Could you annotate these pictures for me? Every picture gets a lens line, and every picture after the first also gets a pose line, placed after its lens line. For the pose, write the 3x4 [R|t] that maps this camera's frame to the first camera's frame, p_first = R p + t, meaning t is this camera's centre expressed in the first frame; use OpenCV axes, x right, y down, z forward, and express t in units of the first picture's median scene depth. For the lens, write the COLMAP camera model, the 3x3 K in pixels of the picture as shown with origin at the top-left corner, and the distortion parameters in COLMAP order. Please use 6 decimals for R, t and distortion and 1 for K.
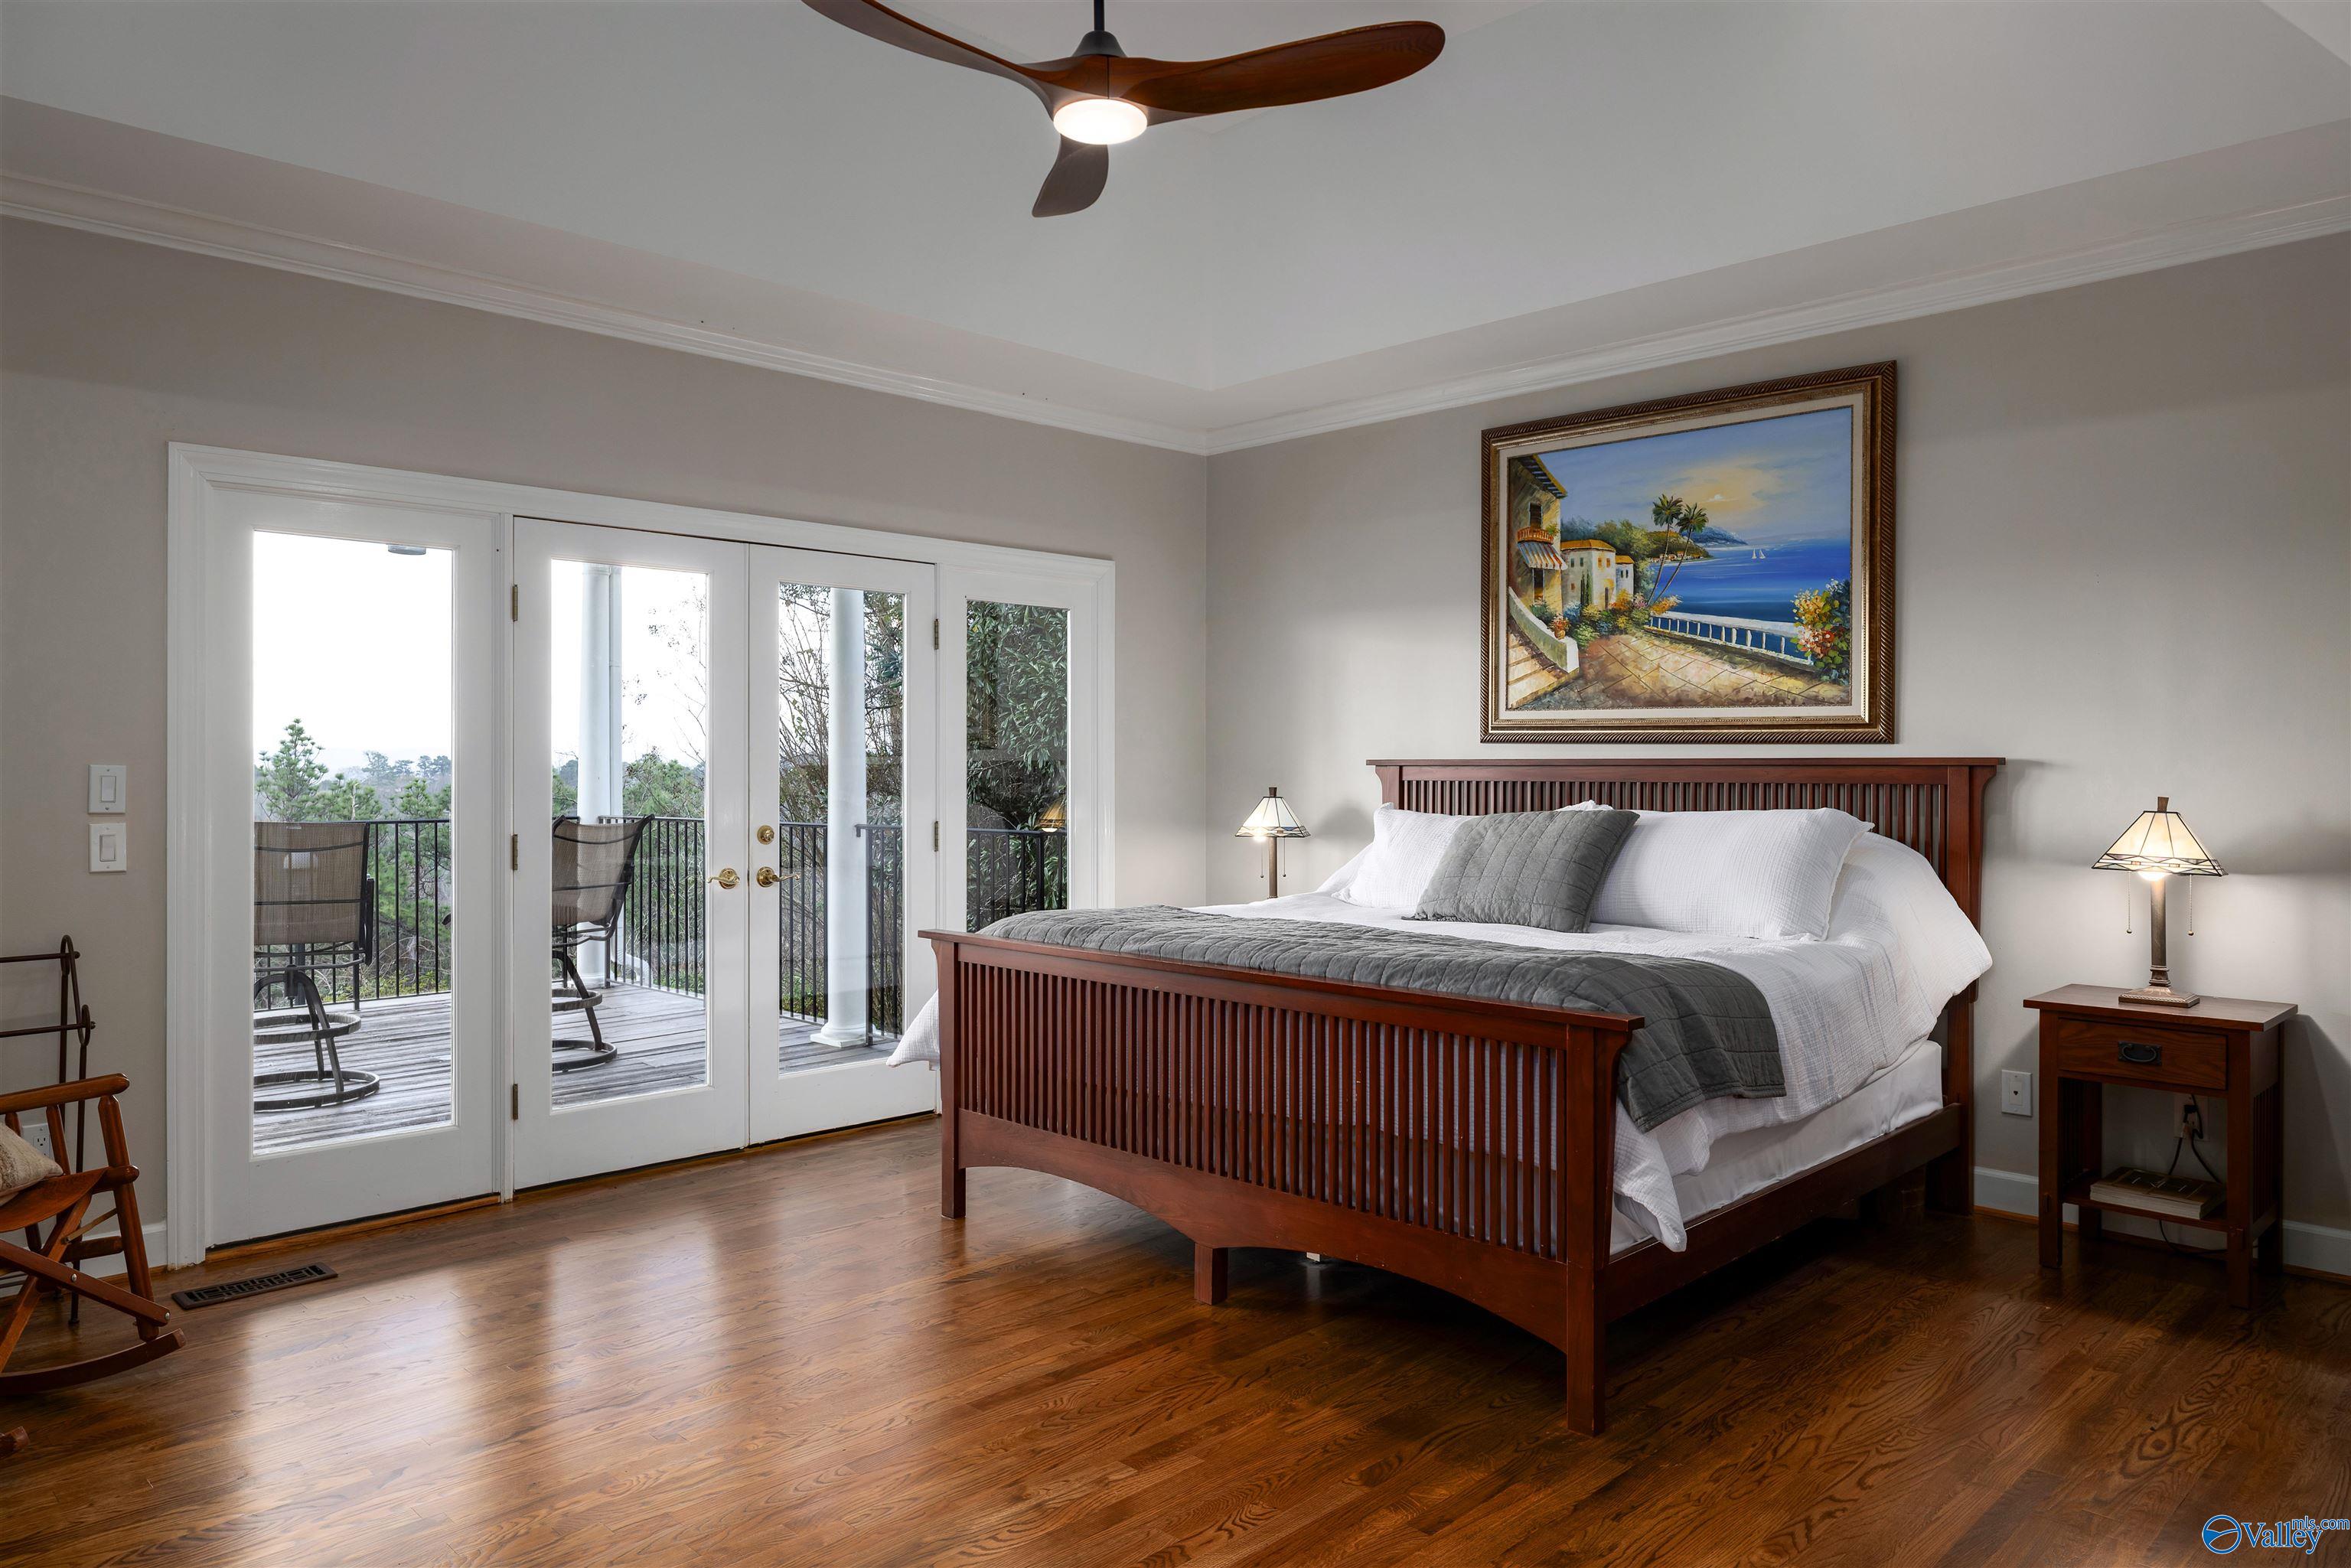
lens RADIAL K [[1557.2, 0, 1174.3], [0, 1557.2, 771.3], [0, 0, 1]] dist [0.003000, -0.004132]
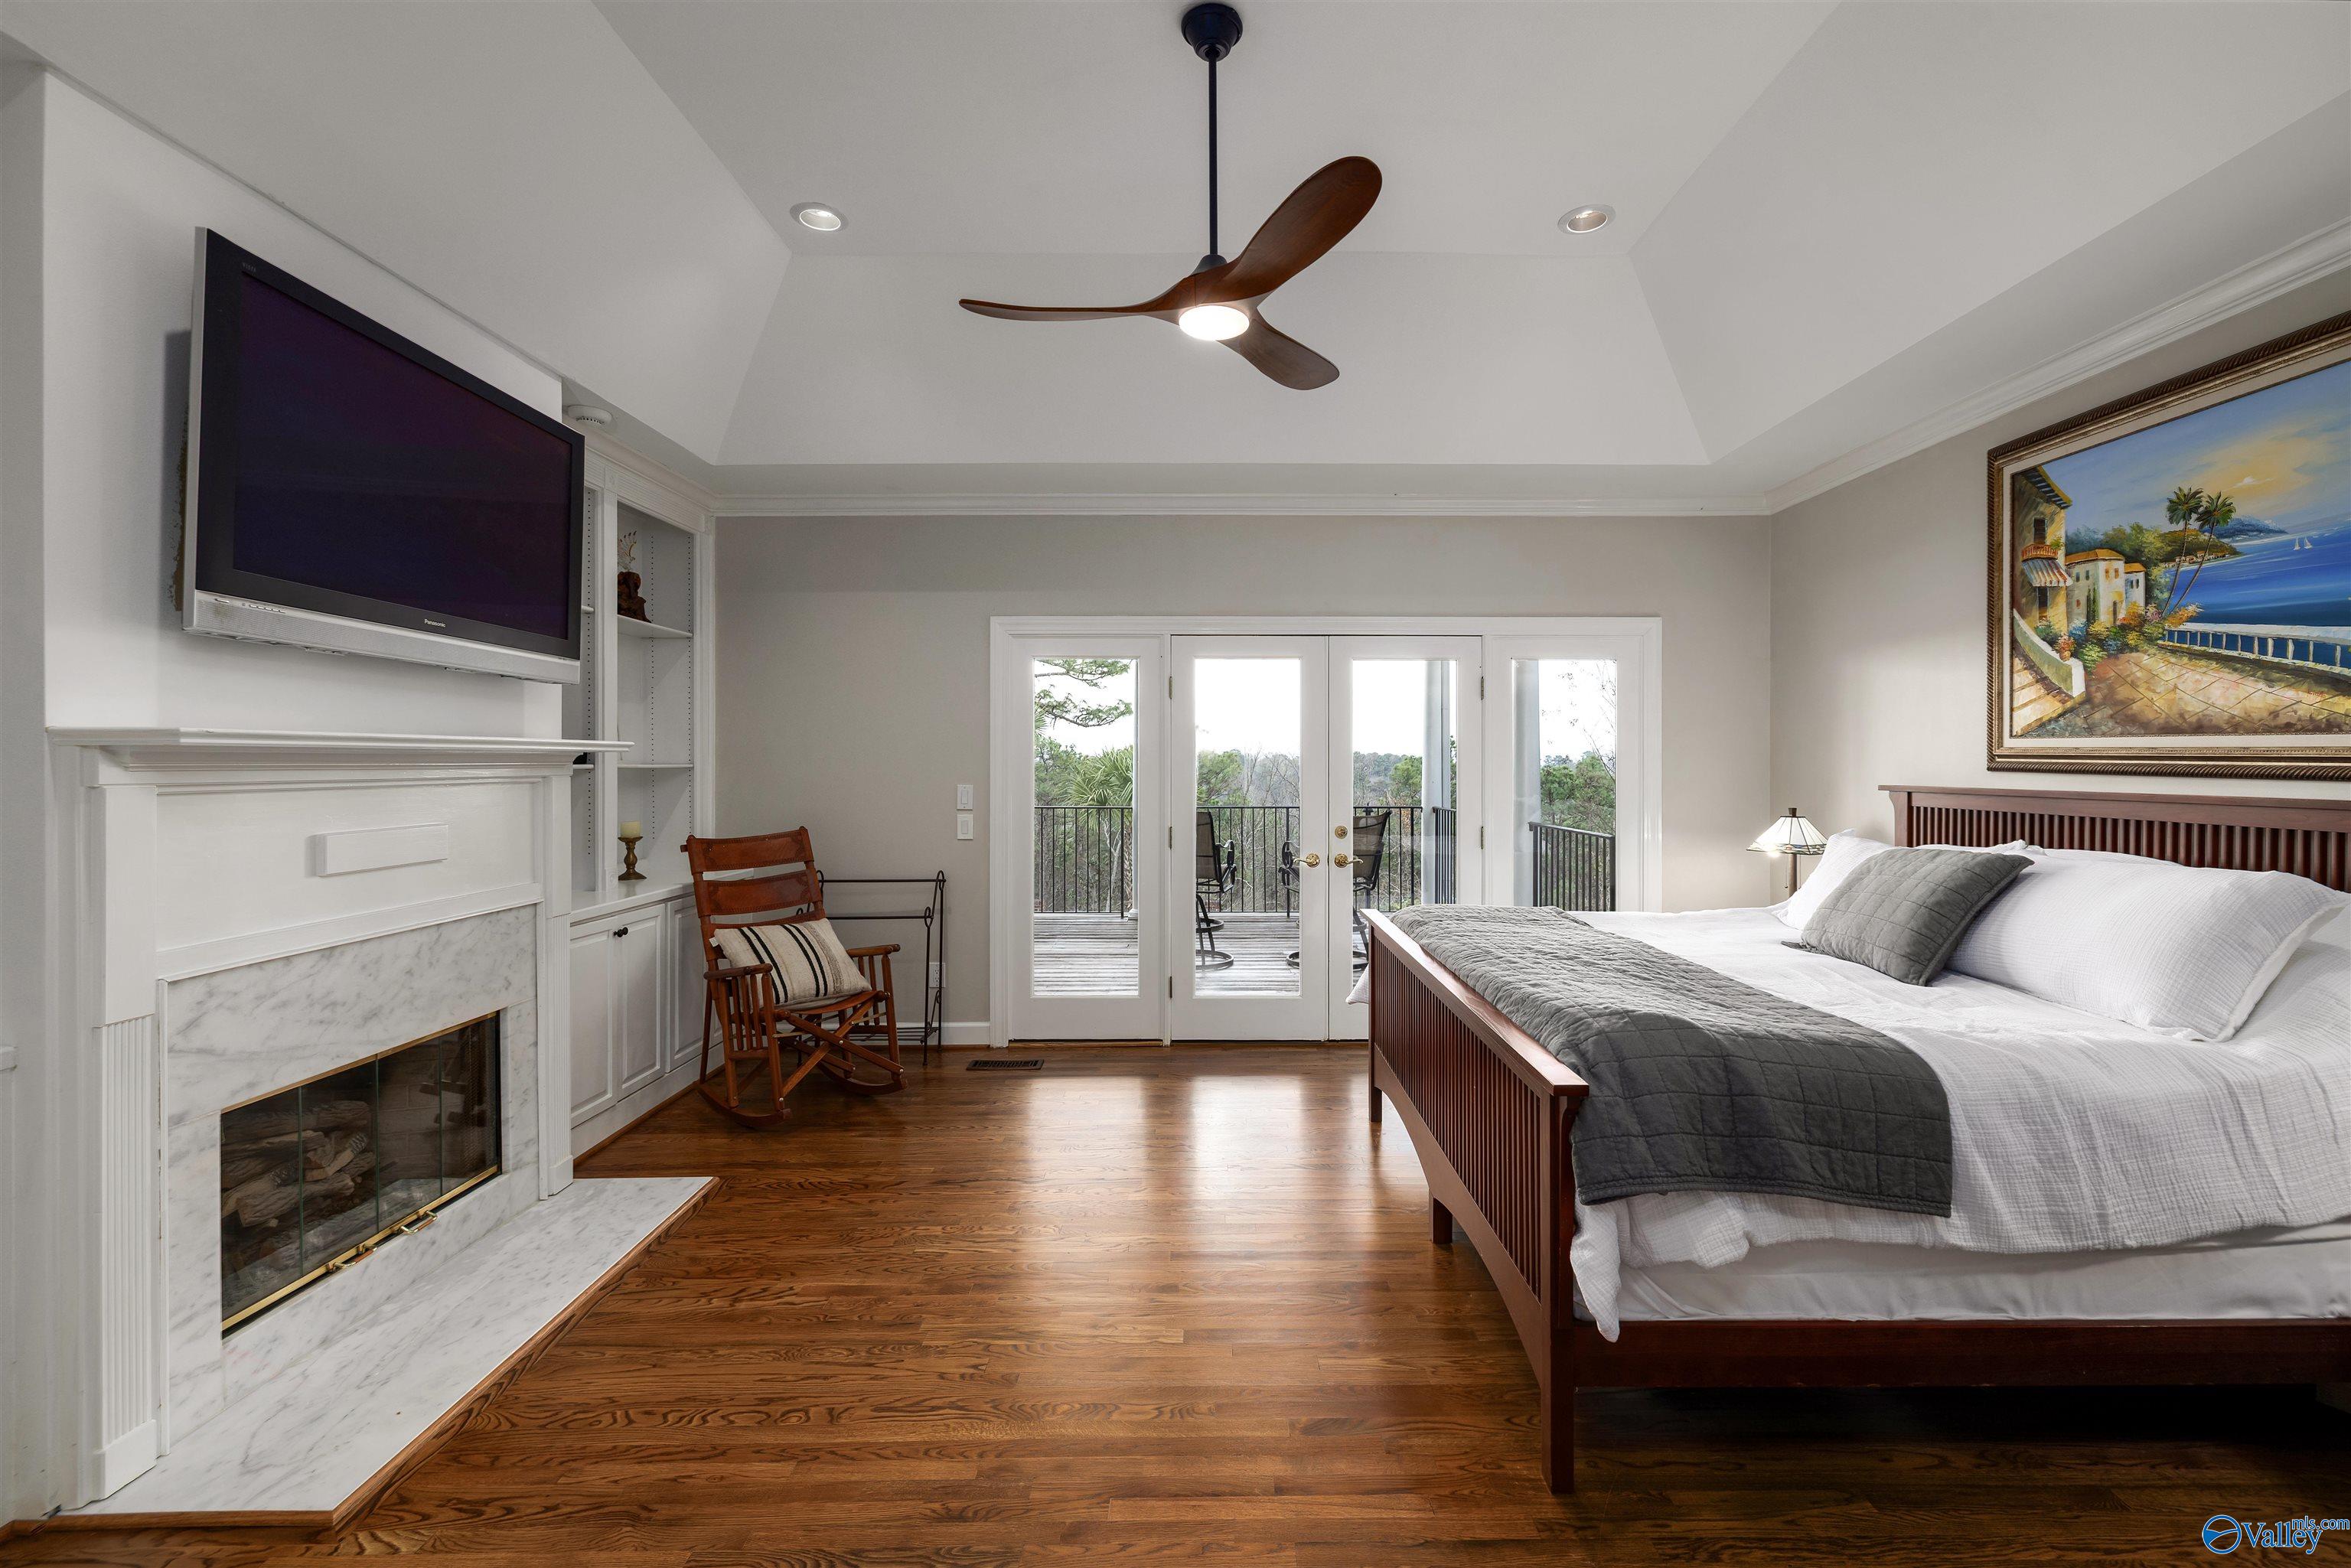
lens RADIAL K [[1021.4, 0, 1177.3], [0, 1021.4, 773.8], [0, 0, 1]] dist [0.003146, -0.000512]
pose [[0.712192, 0.007734, -0.701942, 0.316295], [-0.003153, 0.999964, 0.007818, -0.022162], [0.701978, -0.003355, 0.712191, 0.207906]]
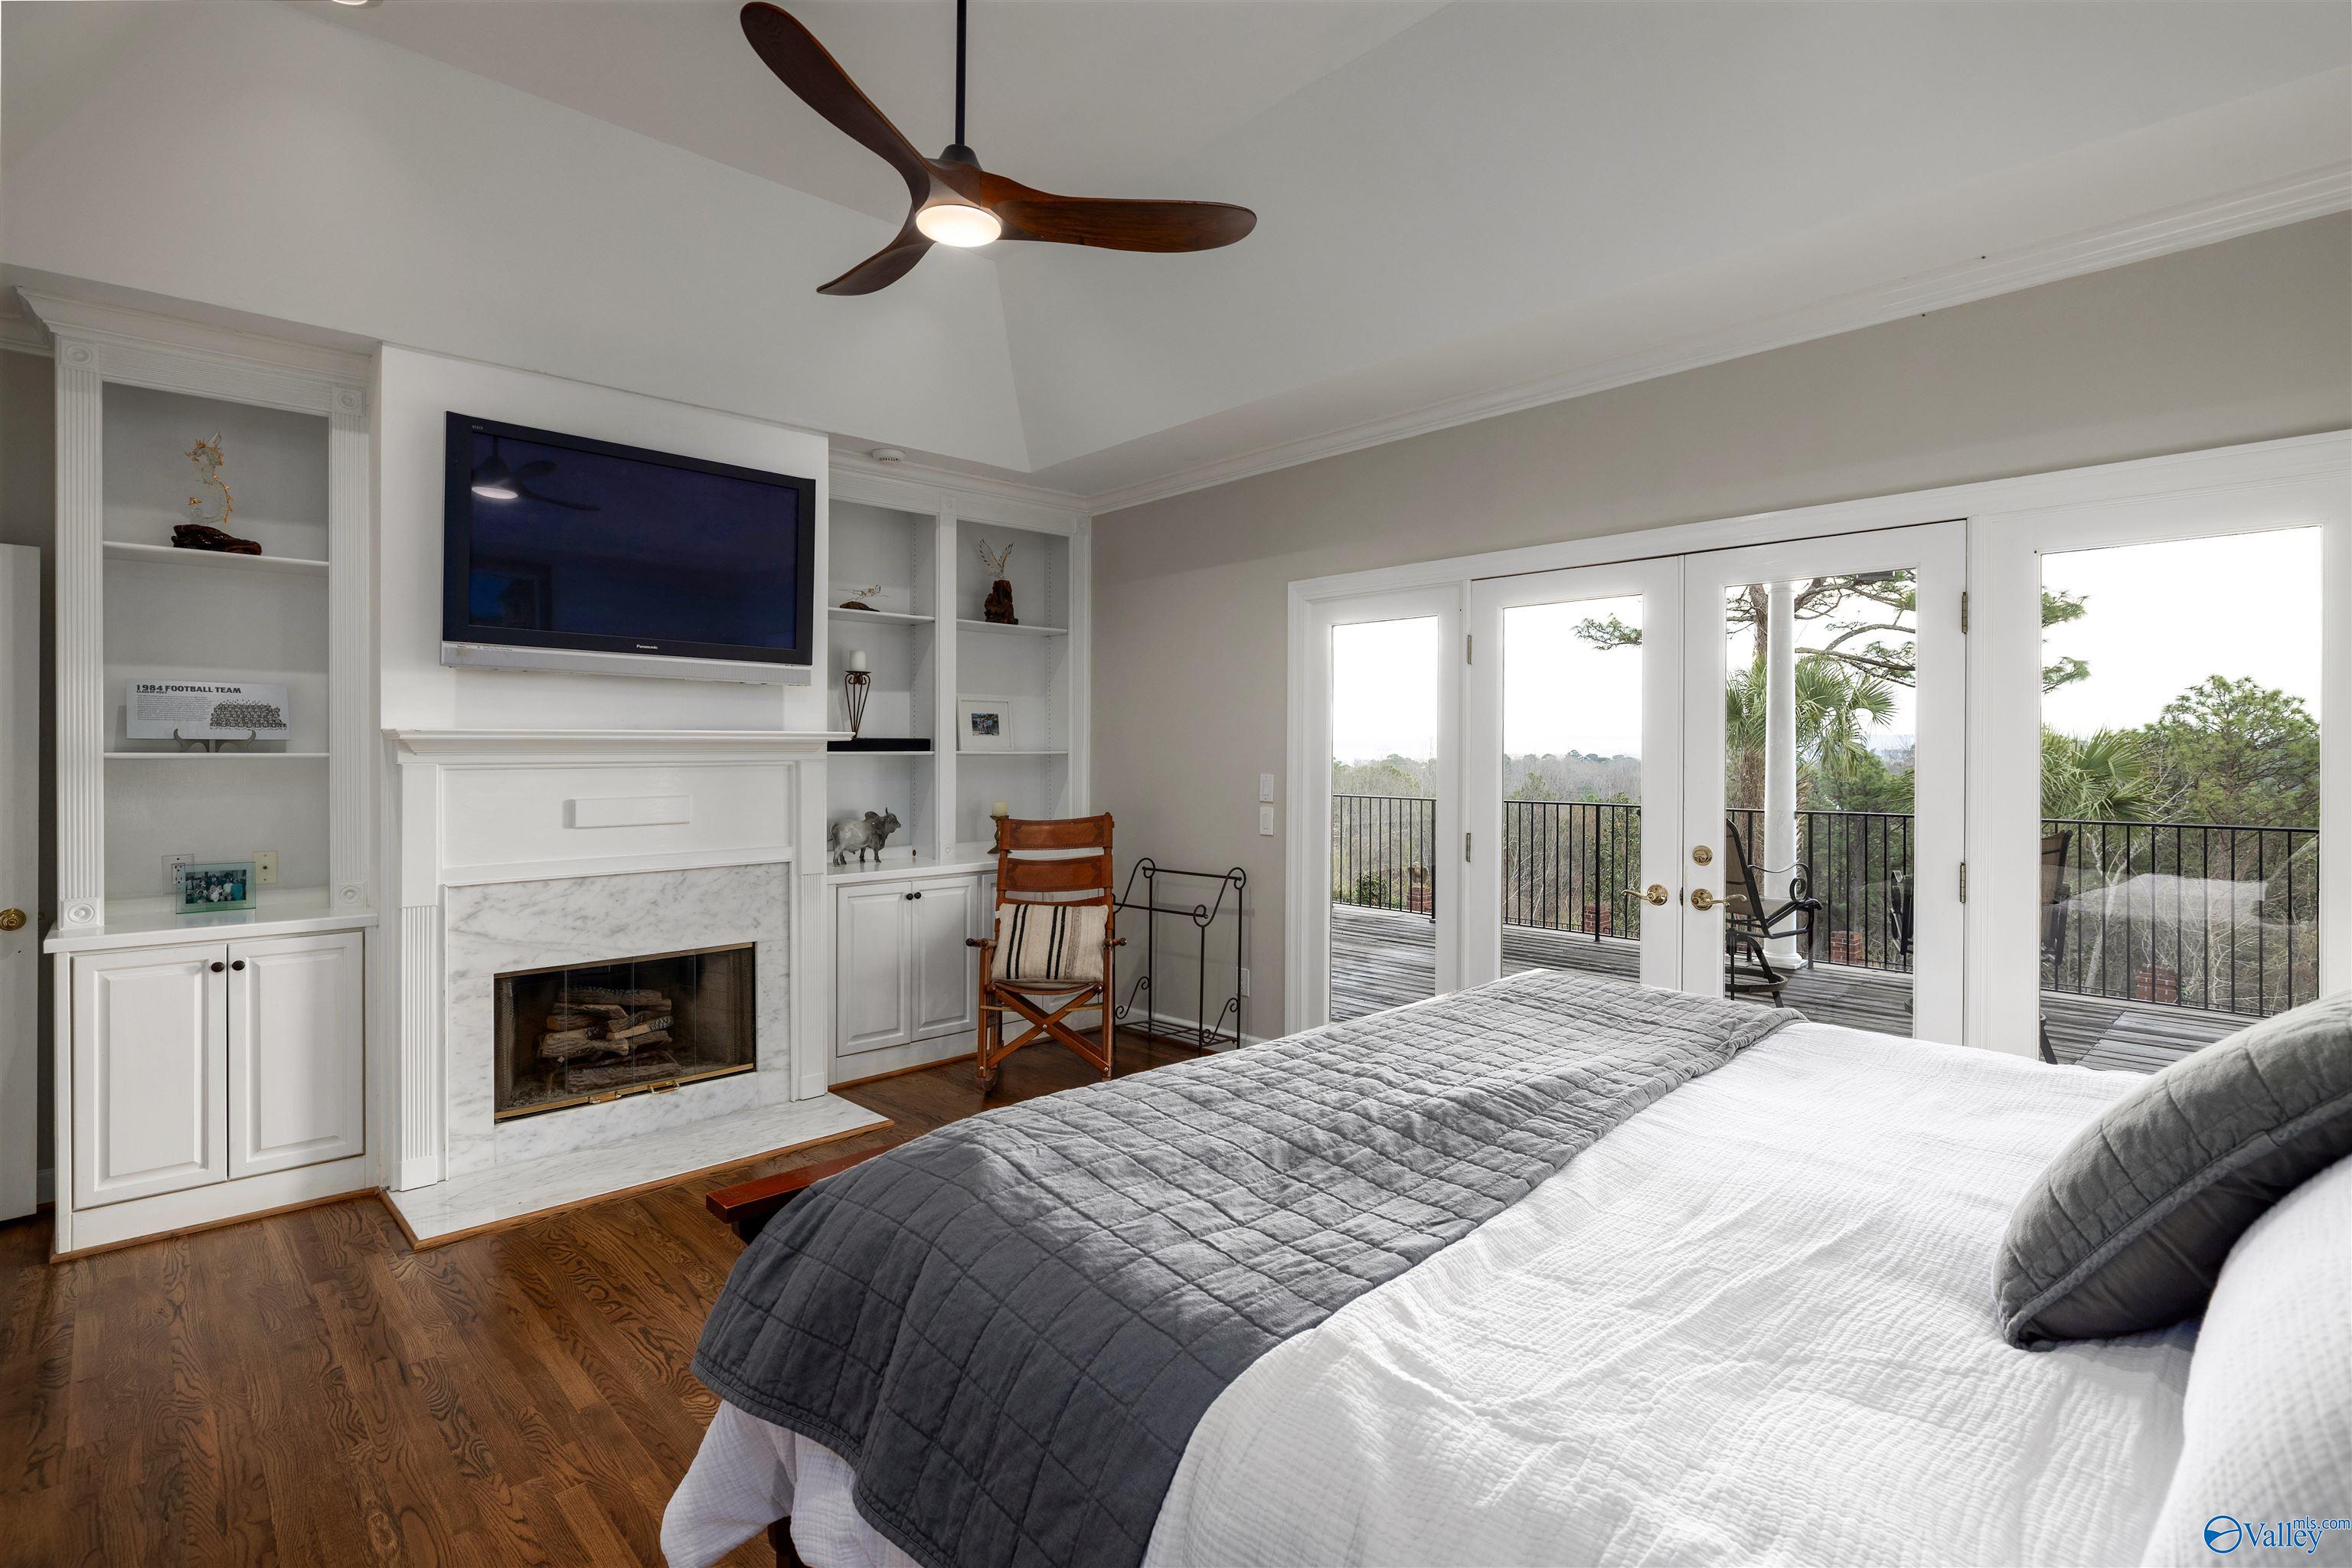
lens RADIAL K [[1125.1, 0, 1181.4], [0, 1125.1, 768.2], [0, 0, 1]] dist [0.003176, 0.000627]
pose [[-0.027760, 0.016119, -0.999485, 0.452385], [-0.003748, 0.999861, 0.016229, -0.023767], [0.999608, 0.004197, -0.027696, 0.721650]]
